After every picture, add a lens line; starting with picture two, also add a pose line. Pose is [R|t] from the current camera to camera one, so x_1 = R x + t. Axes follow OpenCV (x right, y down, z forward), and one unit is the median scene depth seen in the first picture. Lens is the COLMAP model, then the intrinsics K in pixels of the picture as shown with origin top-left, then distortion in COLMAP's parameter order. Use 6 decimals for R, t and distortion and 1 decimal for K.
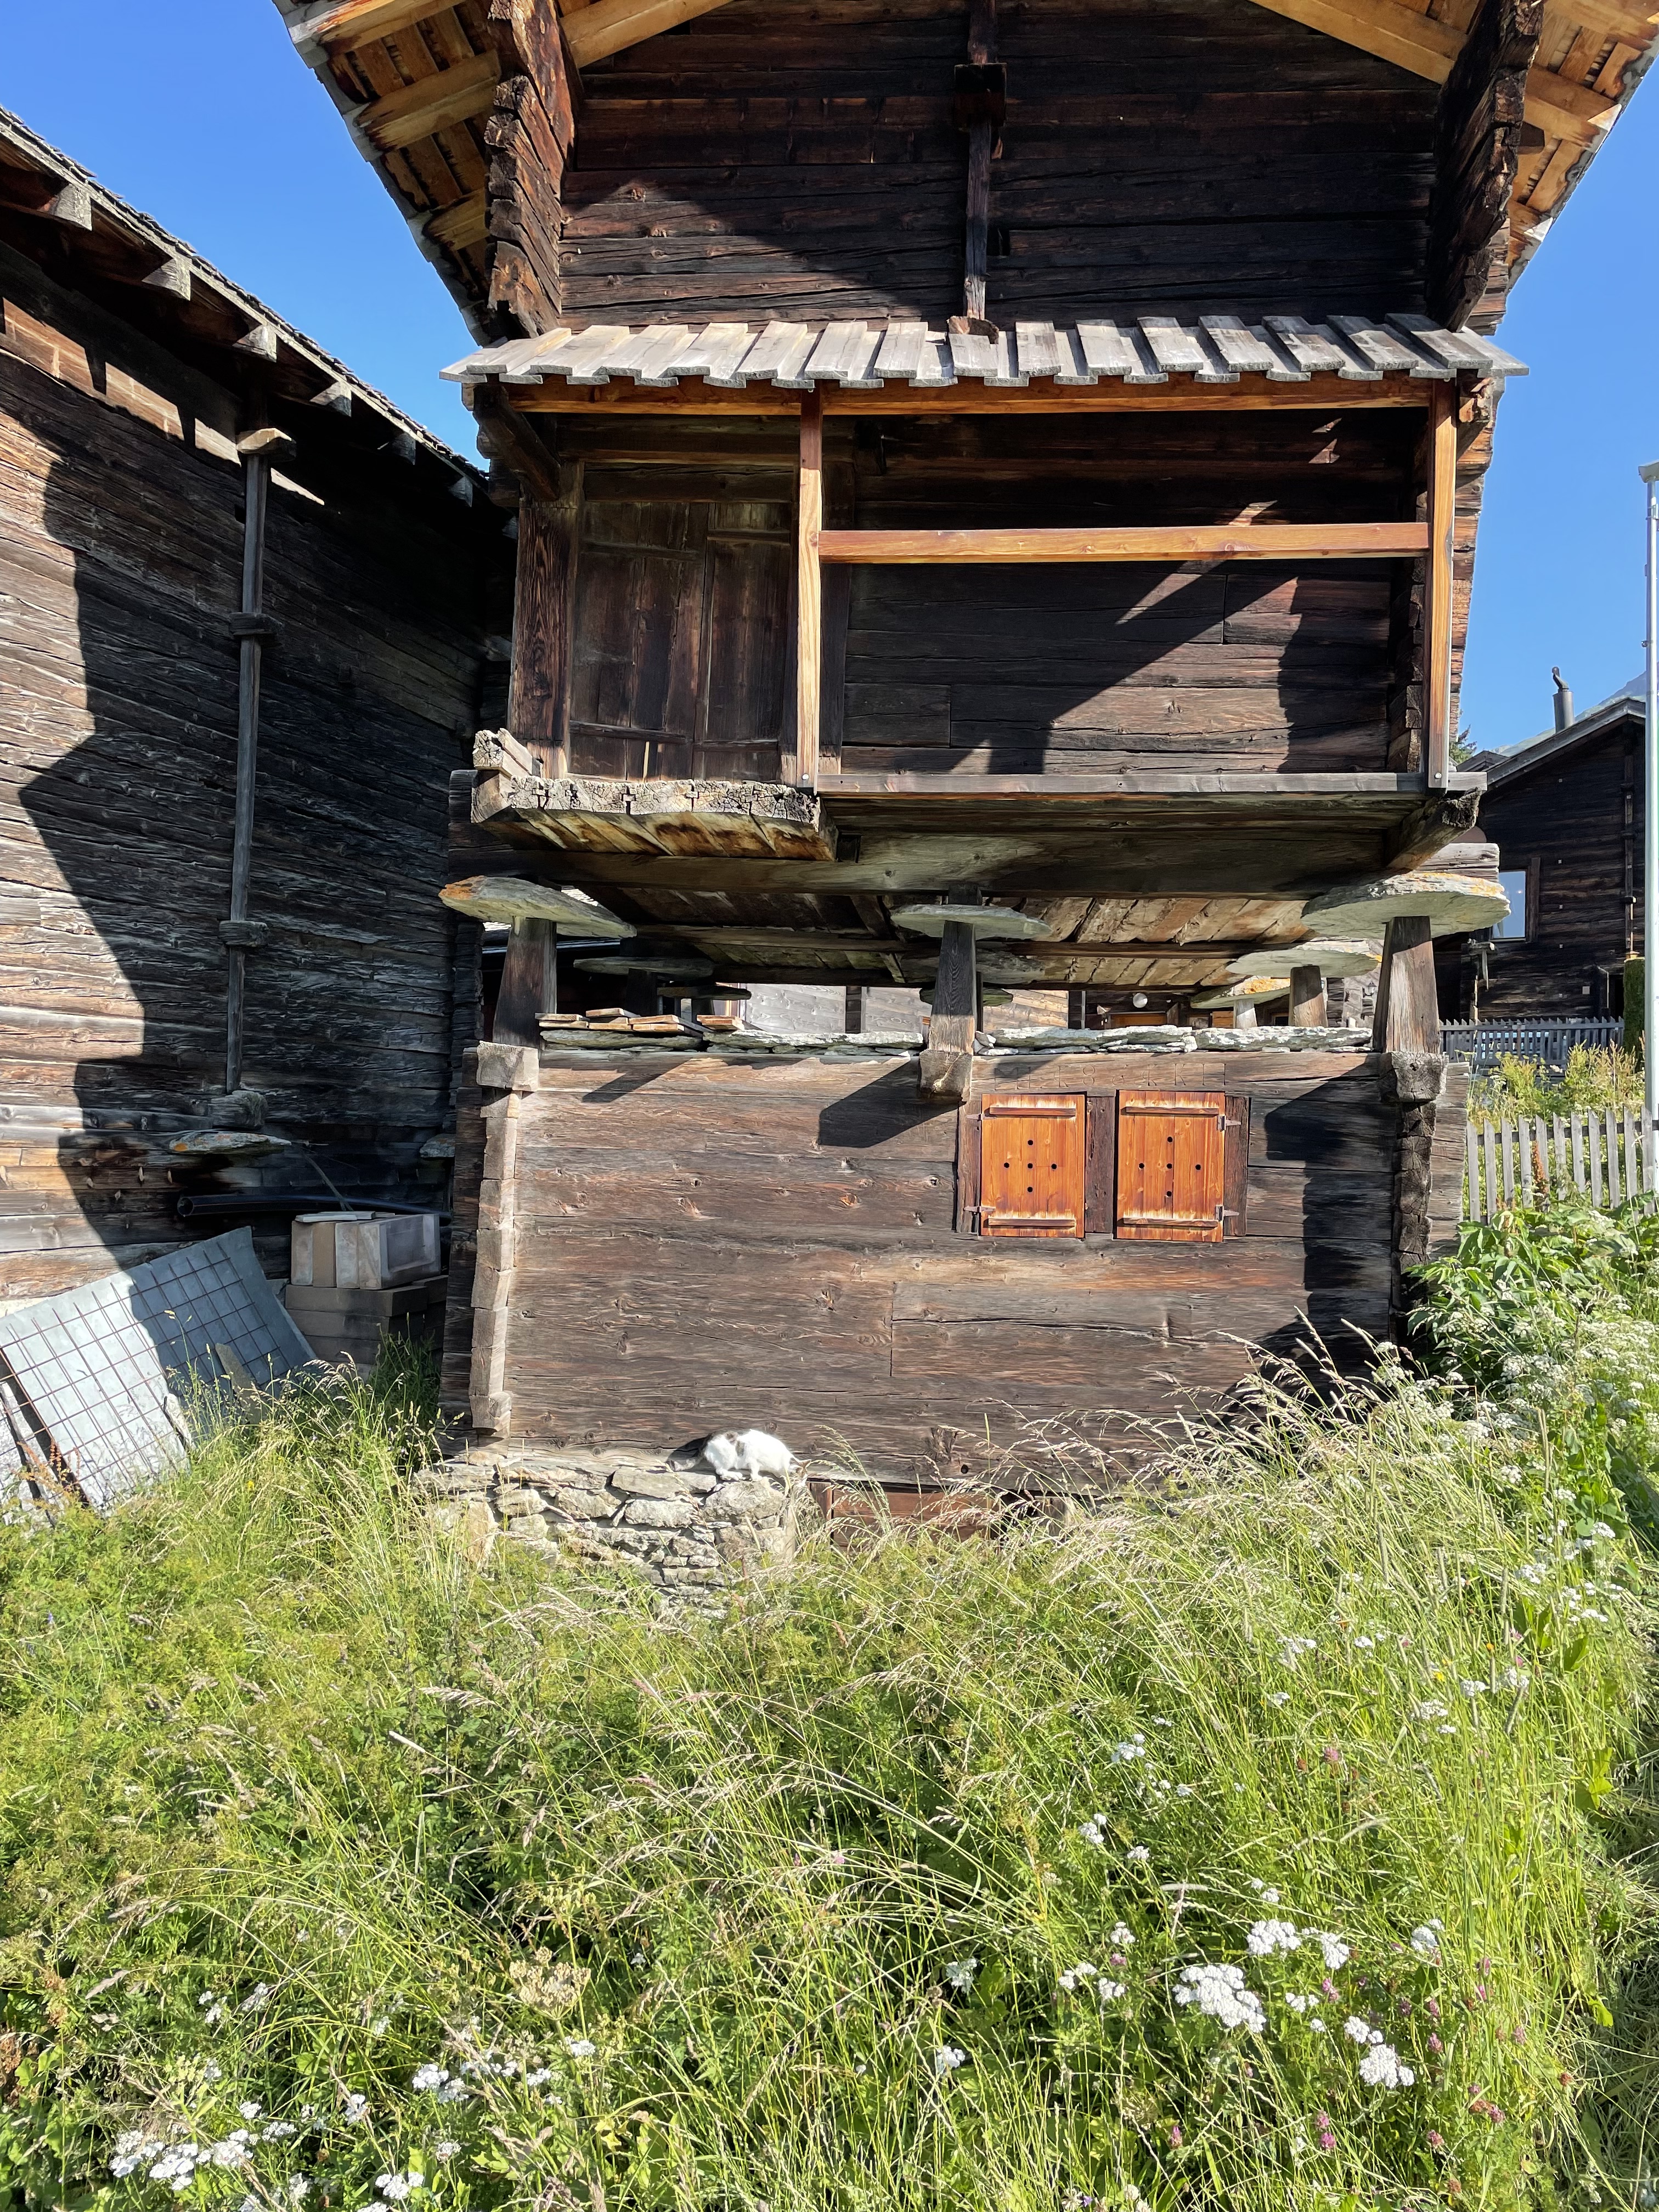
lens RADIAL K [[1656.8, 0, 831.2], [0, 1656.8, 1105.0], [0, 0, 1]] dist [0.060795, 0.000948]
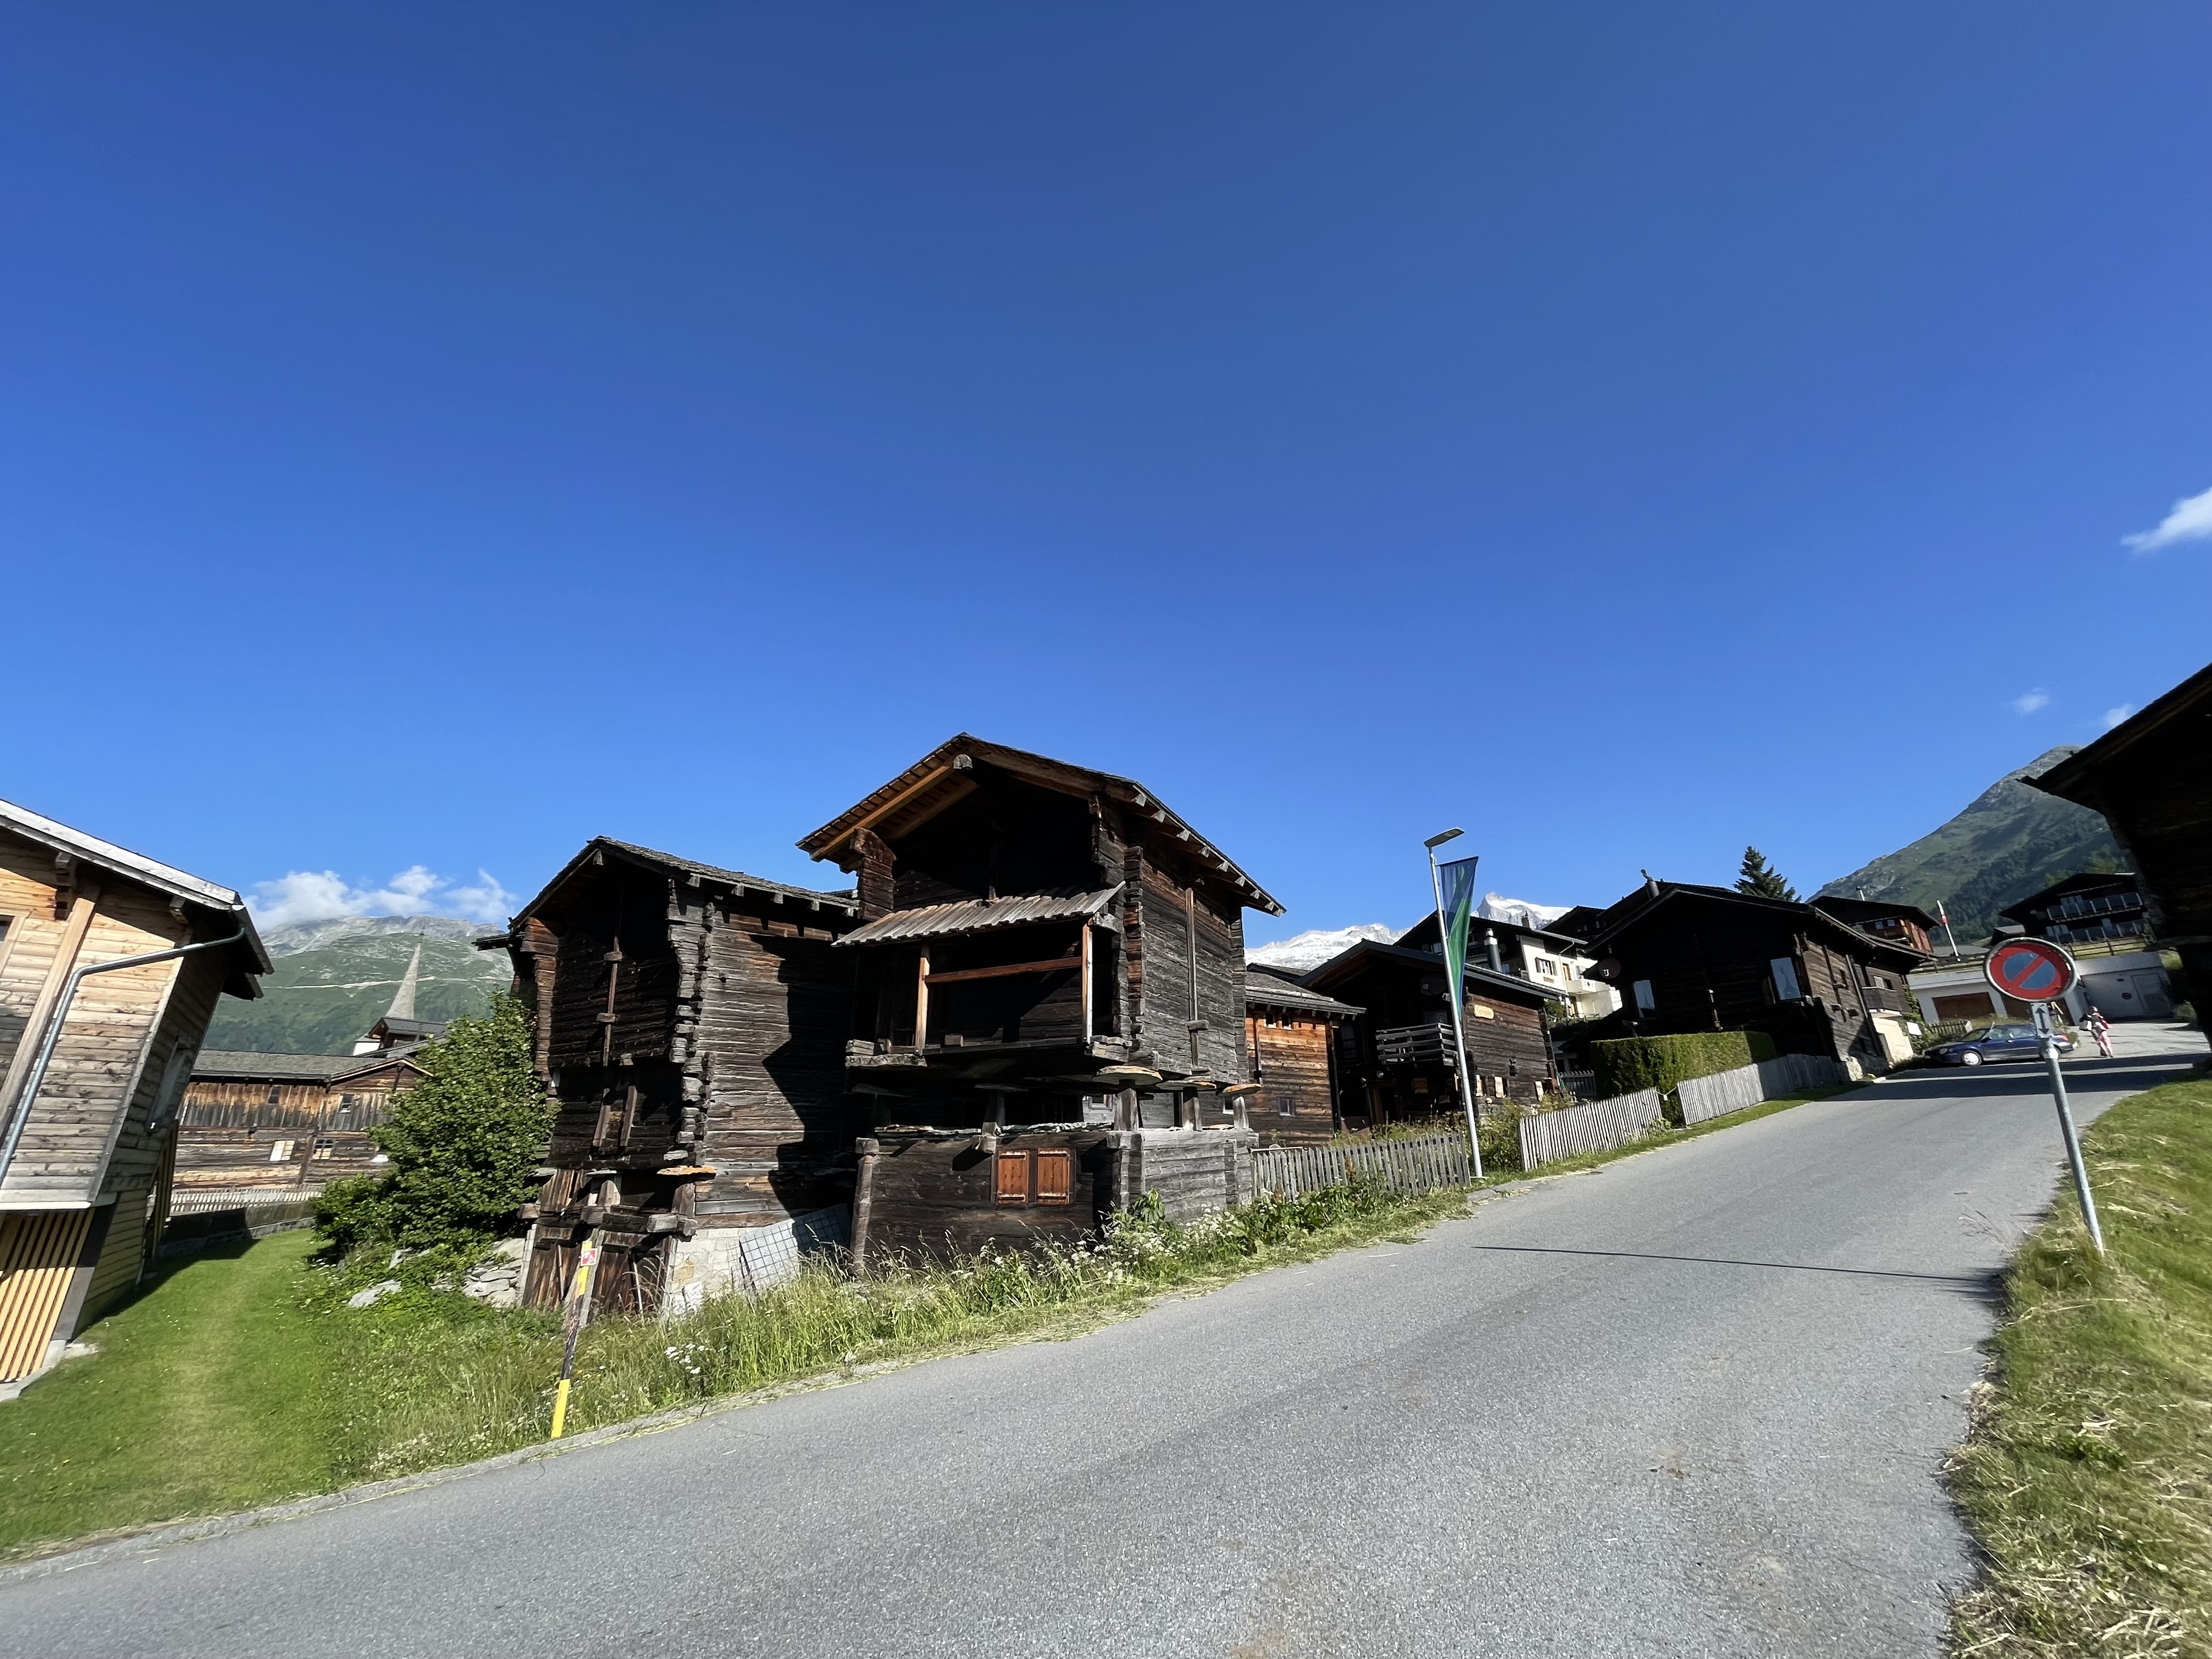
lens RADIAL K [[883.3, 0, 1103.9], [0, 883.3, 822.2], [0, 0, 1]] dist [-0.000915, -0.000027]
pose [[0.930285, -0.157731, -0.331195, 0.862088], [0.046773, 0.946473, -0.319376, -0.048270], [0.363842, 0.281620, 0.887868, -0.477511]]
